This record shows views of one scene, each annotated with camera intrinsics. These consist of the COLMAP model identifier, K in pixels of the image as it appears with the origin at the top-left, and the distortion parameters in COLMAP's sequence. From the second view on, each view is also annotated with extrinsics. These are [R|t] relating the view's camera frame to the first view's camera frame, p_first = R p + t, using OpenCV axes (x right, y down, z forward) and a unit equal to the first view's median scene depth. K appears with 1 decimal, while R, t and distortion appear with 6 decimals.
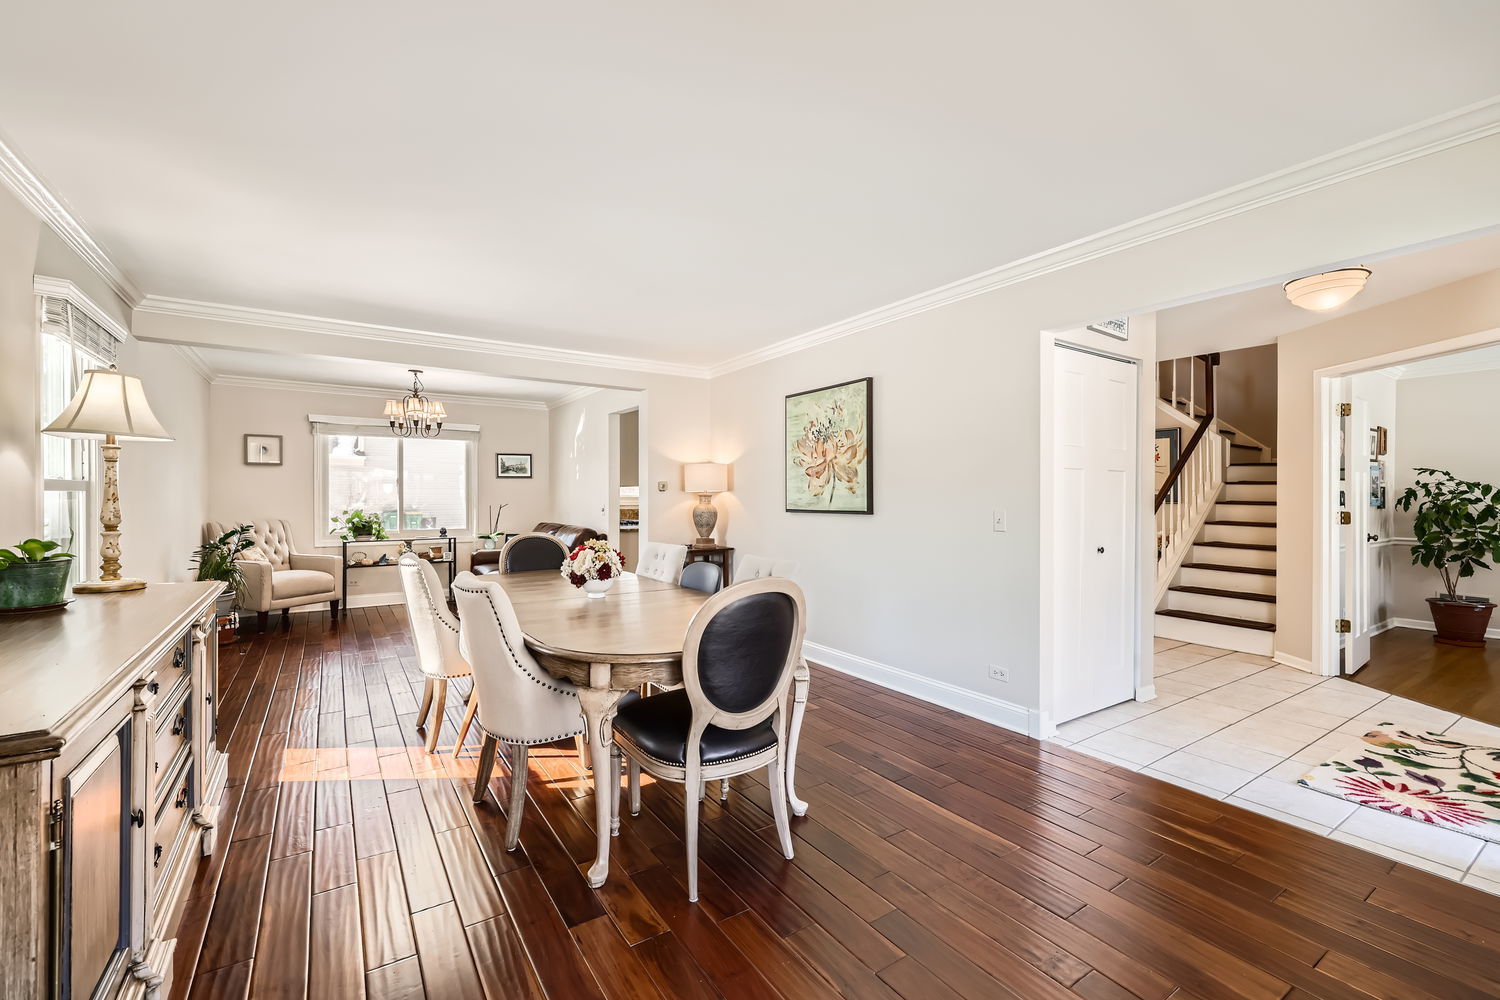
lens RADIAL K [[654.8, 0, 754.4], [0, 654.8, 497.6], [0, 0, 1]] dist [0.003271, 0.000415]
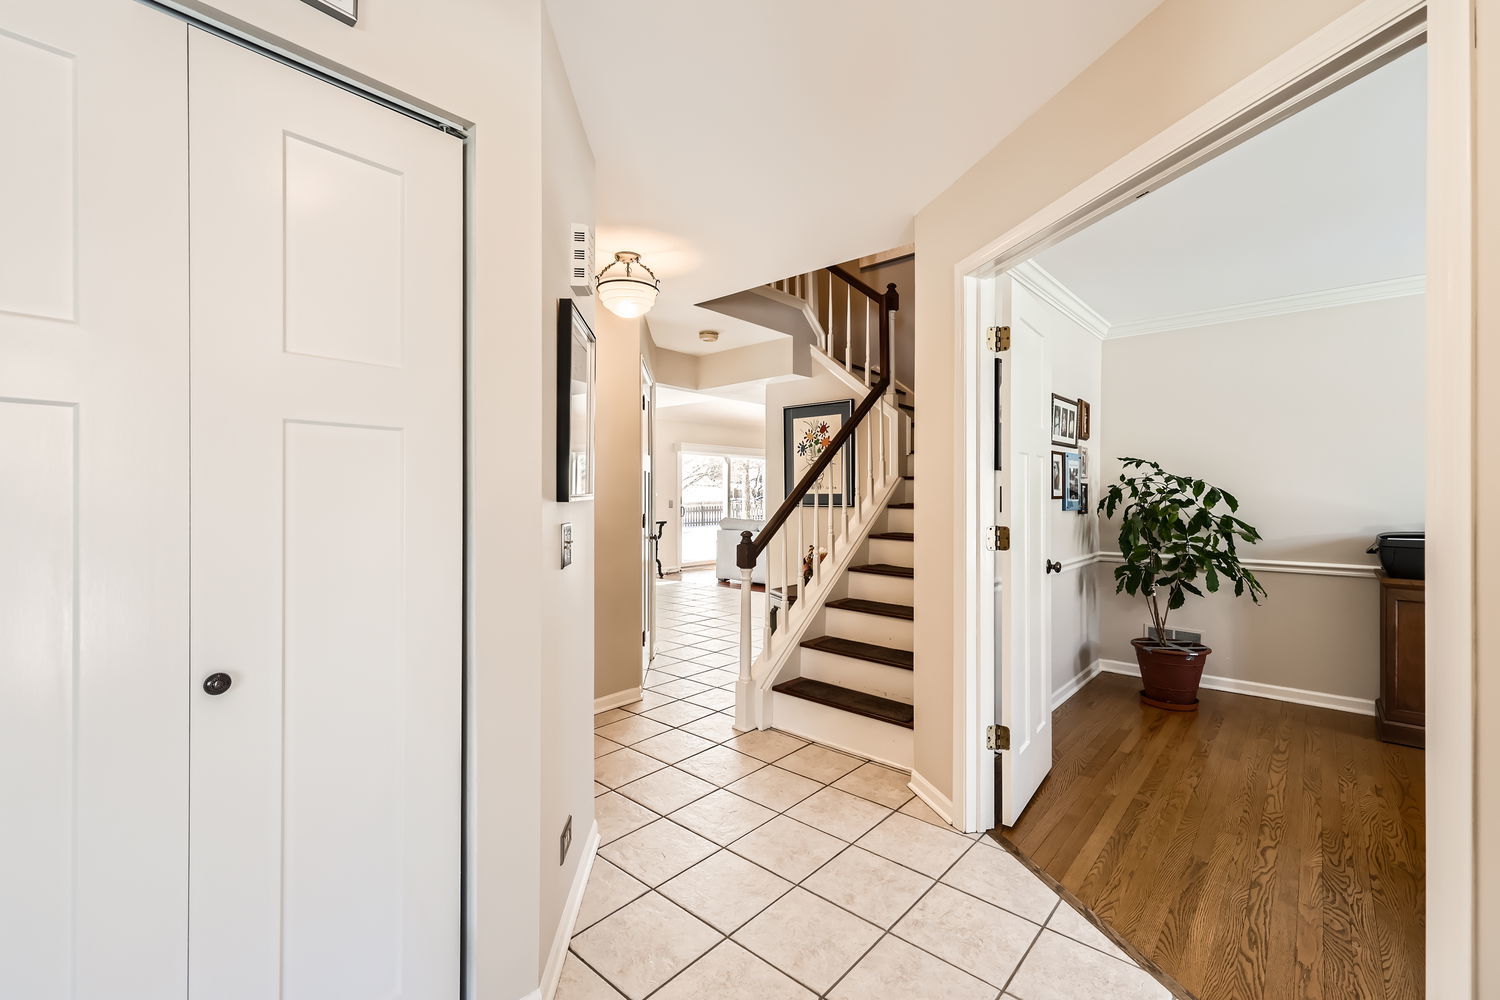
lens RADIAL K [[654.8, 0, 763.7], [0, 654.8, 497.5], [0, 0, 1]] dist [0.003271, 0.000415]
pose [[0.964562, -0.001353, 0.263851, 0.439983], [0.000710, 0.999997, 0.002533, -0.003244], [-0.263854, -0.002256, 0.964560, 0.411031]]
